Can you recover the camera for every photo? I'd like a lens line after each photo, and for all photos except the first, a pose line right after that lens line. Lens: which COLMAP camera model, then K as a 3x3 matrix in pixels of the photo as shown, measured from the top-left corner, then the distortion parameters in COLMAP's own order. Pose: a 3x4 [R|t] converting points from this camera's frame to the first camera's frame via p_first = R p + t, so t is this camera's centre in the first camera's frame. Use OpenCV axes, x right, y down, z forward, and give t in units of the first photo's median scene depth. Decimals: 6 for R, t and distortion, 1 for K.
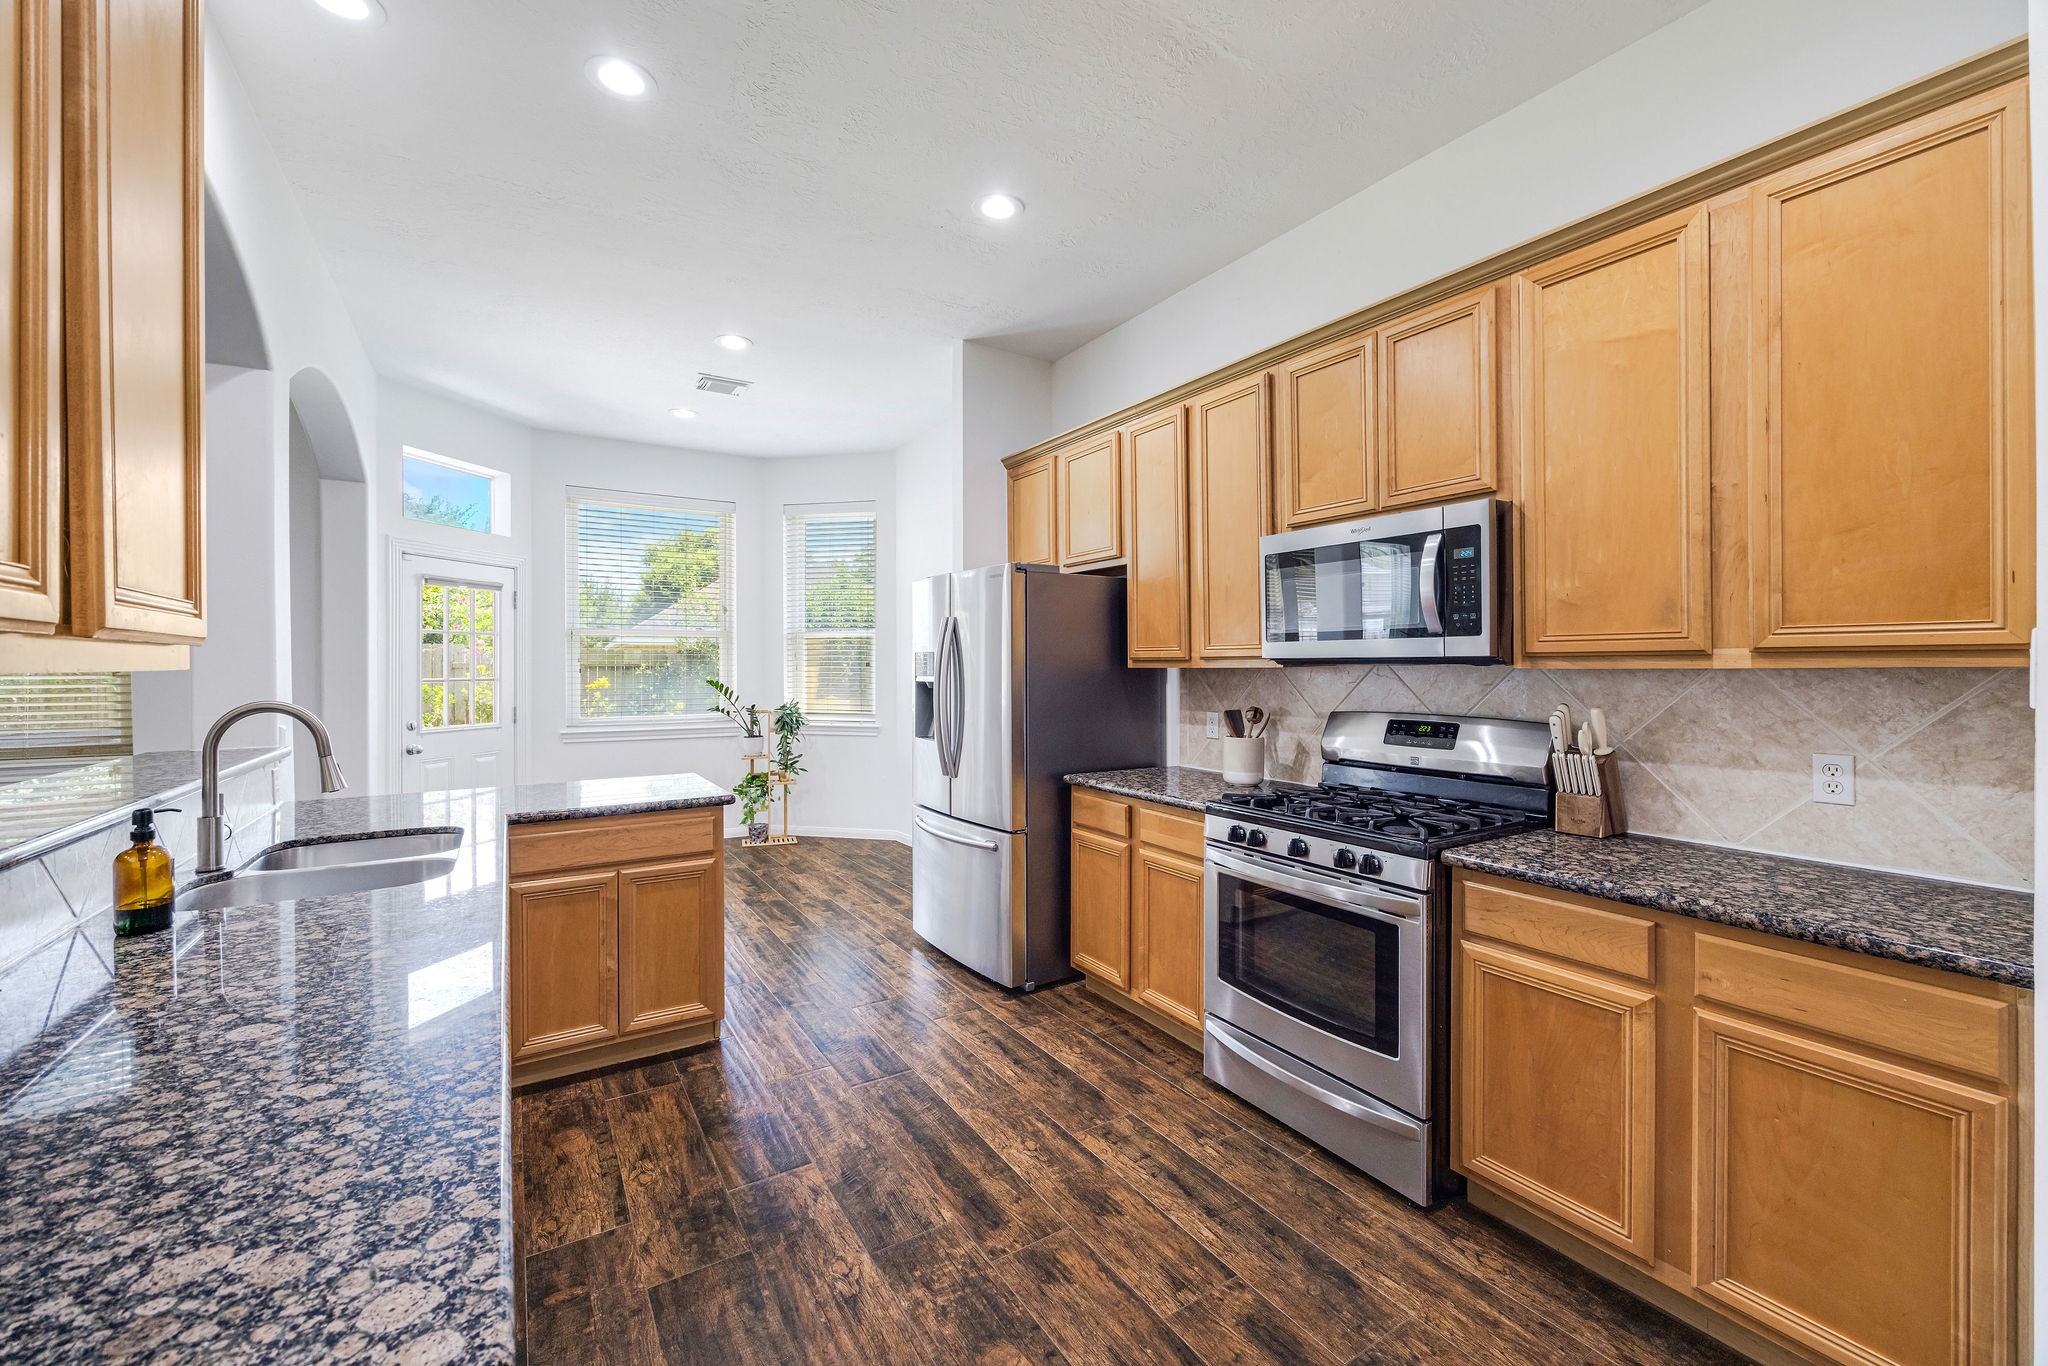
lens RADIAL K [[821.6, 0, 1031.2], [0, 821.6, 675.0], [0, 0, 1]] dist [-0.004359, 0.000797]
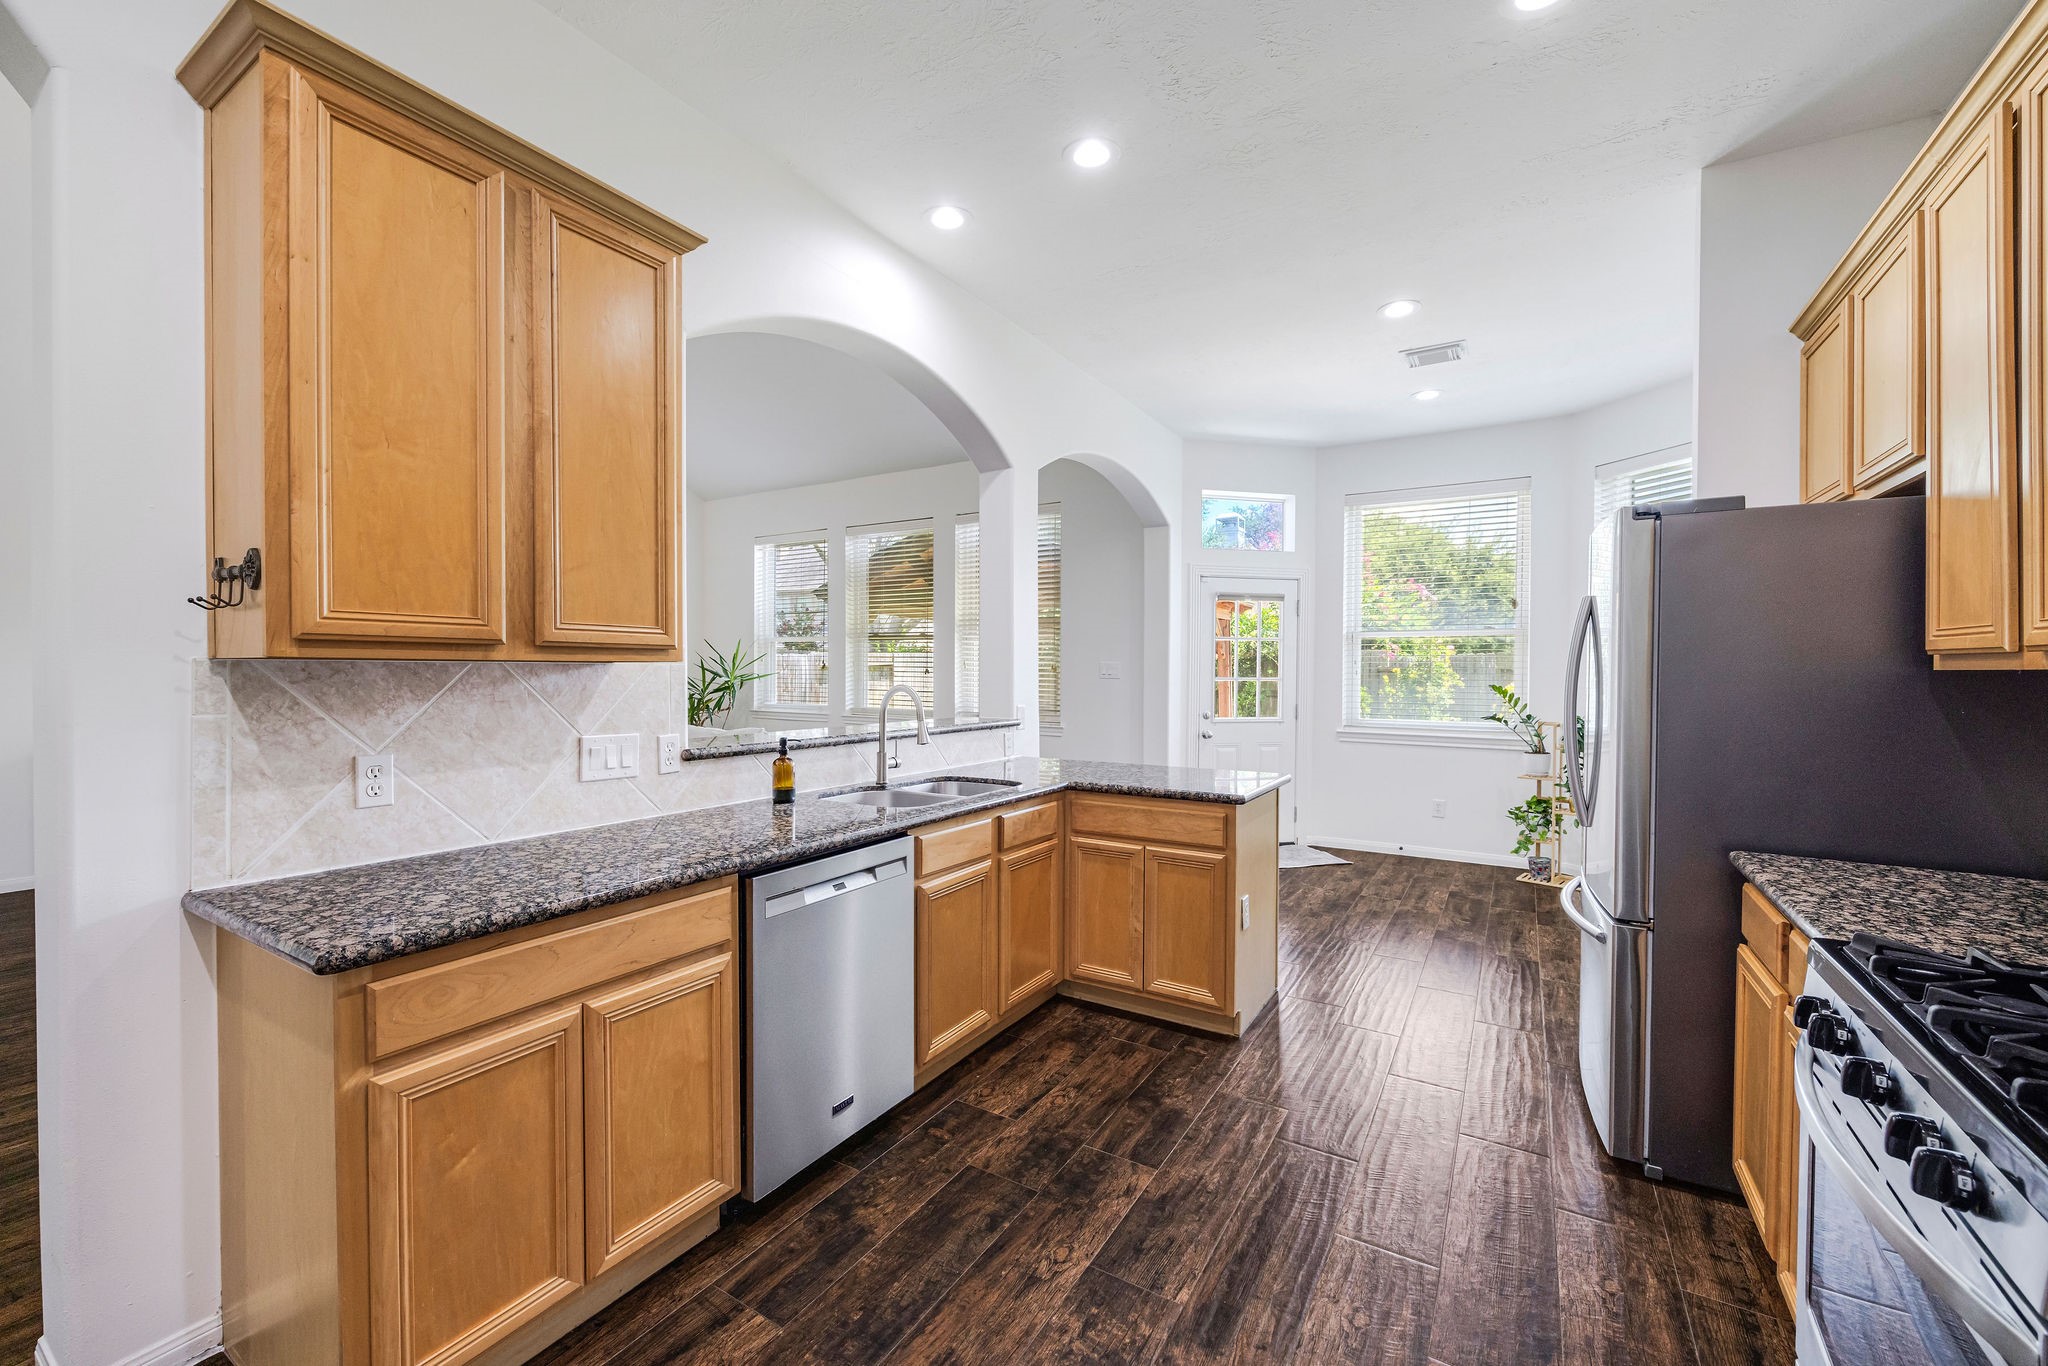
lens RADIAL K [[821.6, 0, 995.1], [0, 821.6, 688.9], [0, 0, 1]] dist [-0.004359, 0.000797]
pose [[0.424524, 0.027139, -0.905010, 0.501290], [-0.016780, 0.999615, 0.022104, 0.001015], [0.905261, 0.005802, 0.424816, 0.387605]]
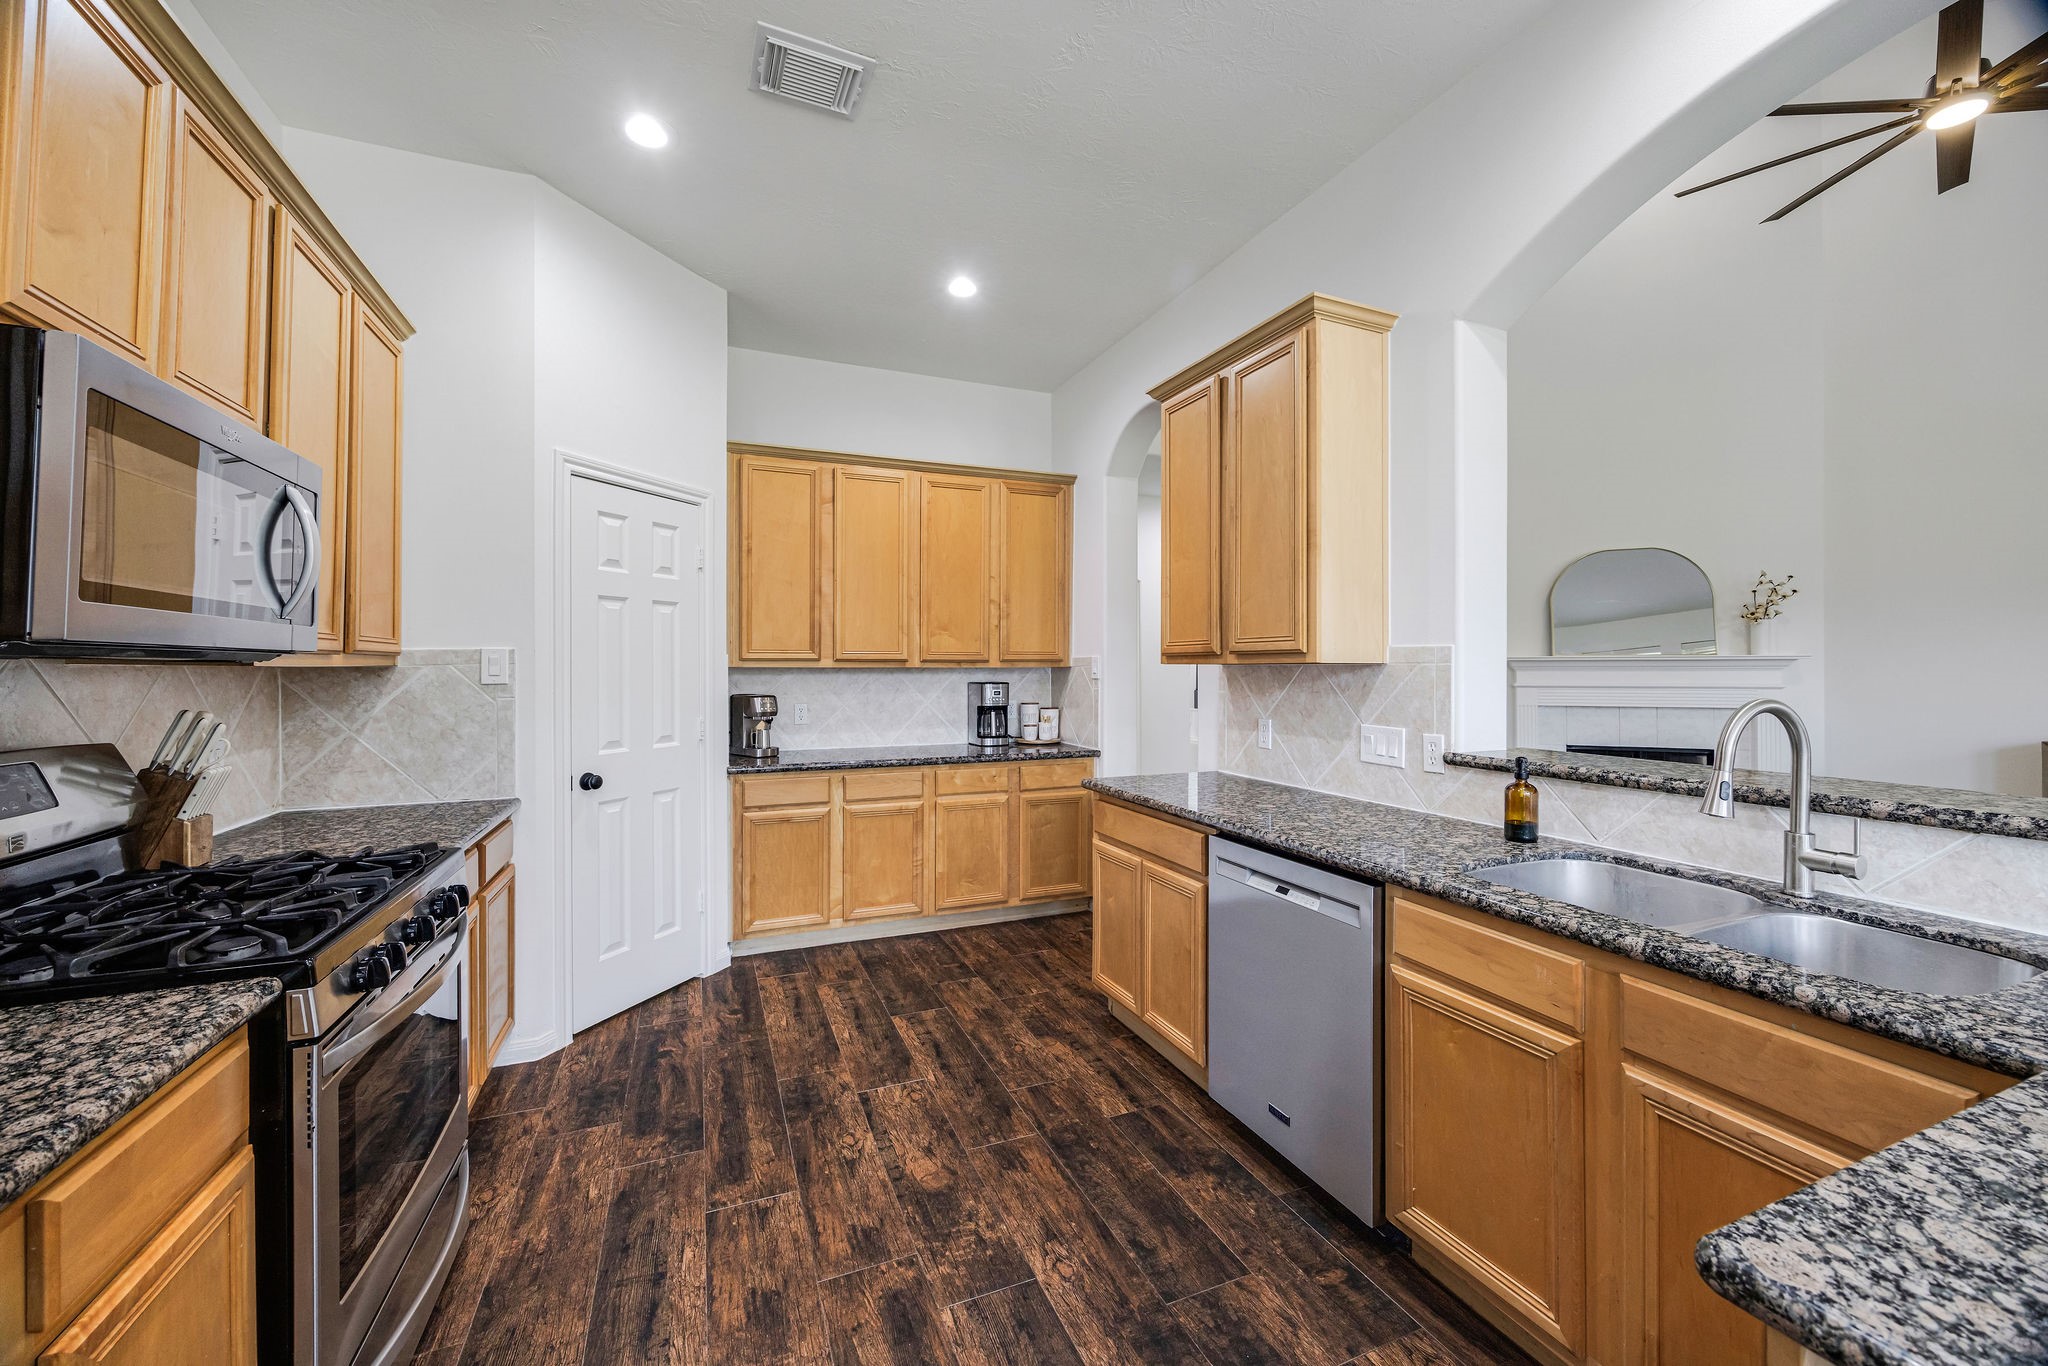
lens RADIAL K [[802.1, 0, 1041.8], [0, 802.1, 668.1], [0, 0, 1]] dist [-0.004235, 0.001019]
pose [[-0.989101, 0.004027, 0.147186, -0.277510], [0.005818, 0.999914, 0.011738, -0.010247], [-0.147126, 0.012466, -0.989039, 1.543535]]
